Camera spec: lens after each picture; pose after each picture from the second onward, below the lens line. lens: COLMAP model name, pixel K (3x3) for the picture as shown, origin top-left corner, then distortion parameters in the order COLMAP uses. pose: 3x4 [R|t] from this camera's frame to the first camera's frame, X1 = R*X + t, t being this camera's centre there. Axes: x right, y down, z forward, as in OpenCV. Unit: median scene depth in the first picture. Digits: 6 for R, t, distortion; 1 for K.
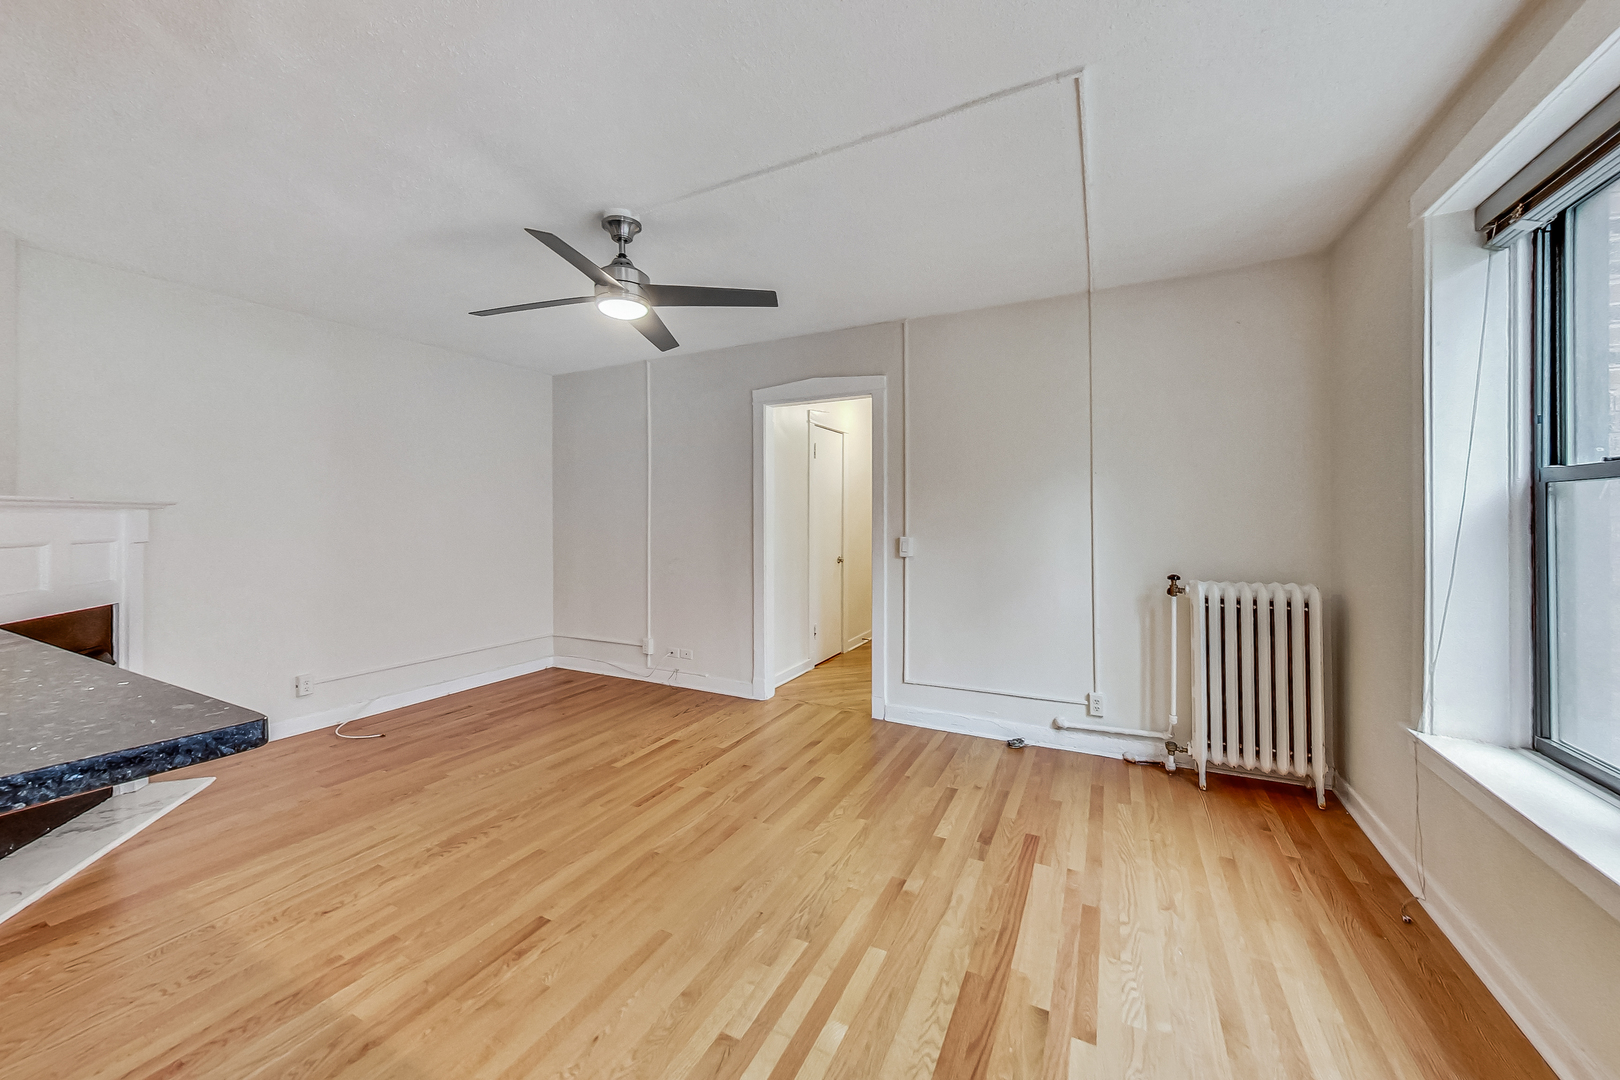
lens RADIAL K [[601.4, 0, 808.6], [0, 601.4, 520.4], [0, 0, 1]] dist [0.001680, 0.000018]
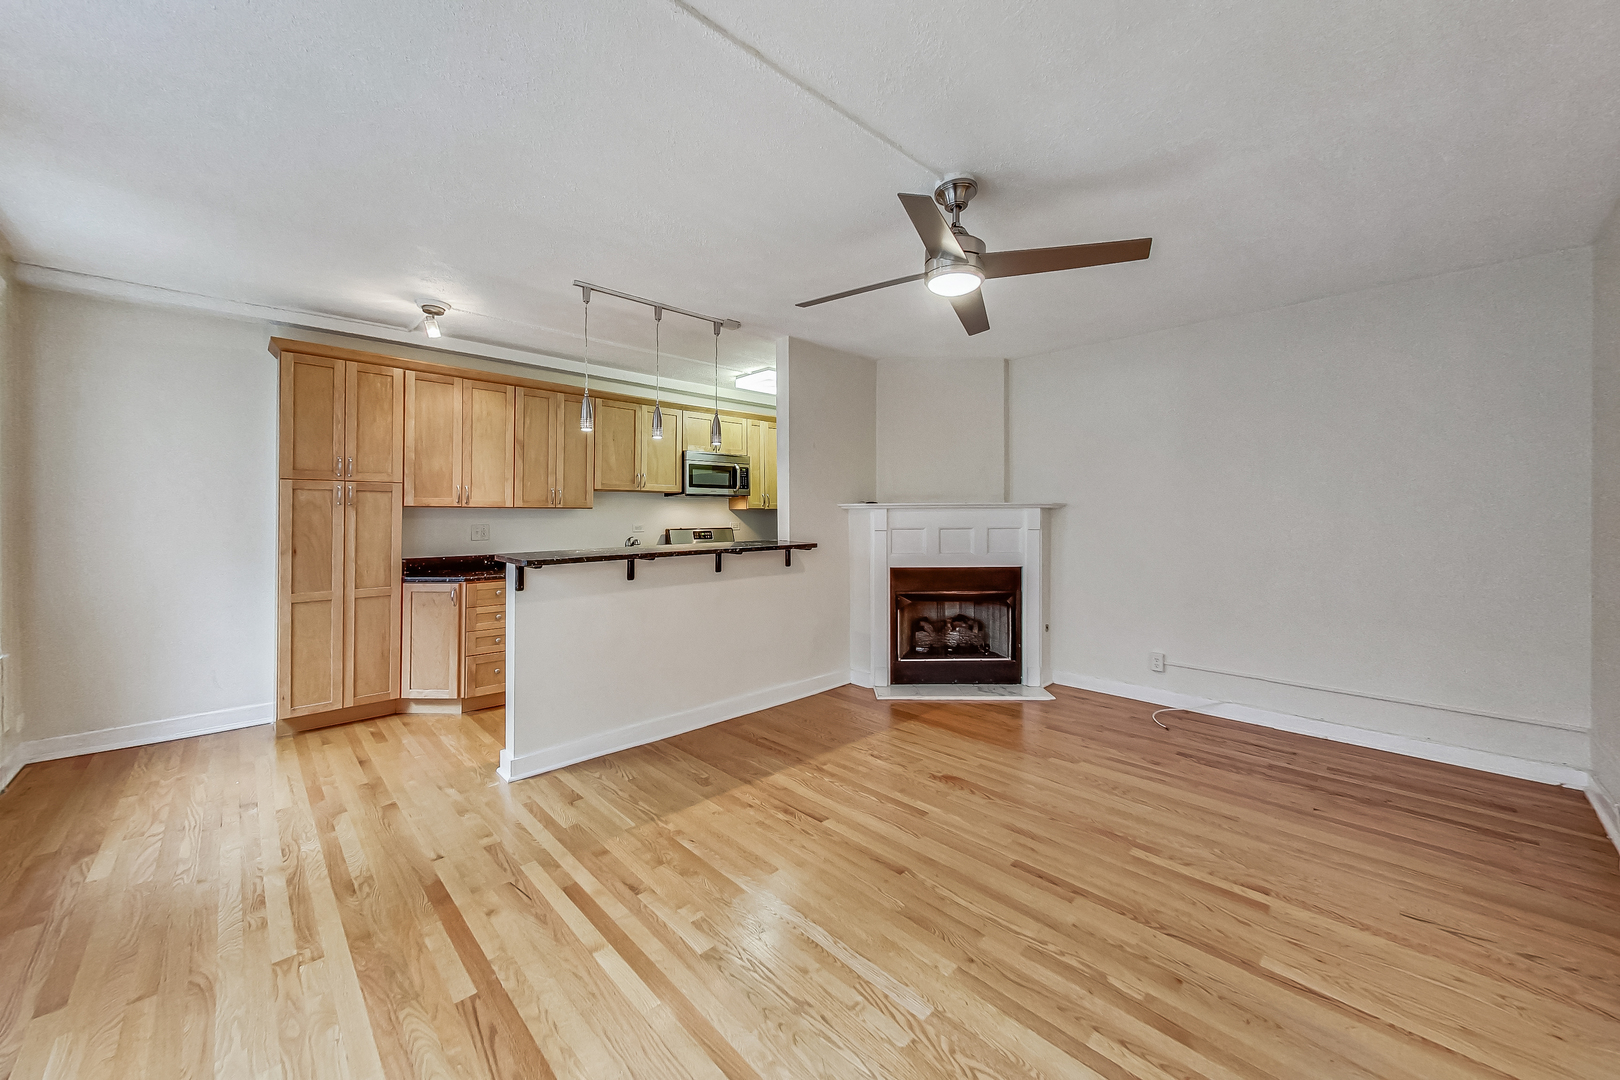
lens RADIAL K [[595.9, 0, 809.5], [0, 595.9, 510.6], [0, 0, 1]] dist [0.001304, 0.000145]
pose [[-0.324948, -0.002724, -0.945728, 0.553188], [-0.000522, 0.999996, -0.002701, -0.005769], [0.945732, -0.000384, -0.324948, 0.960681]]
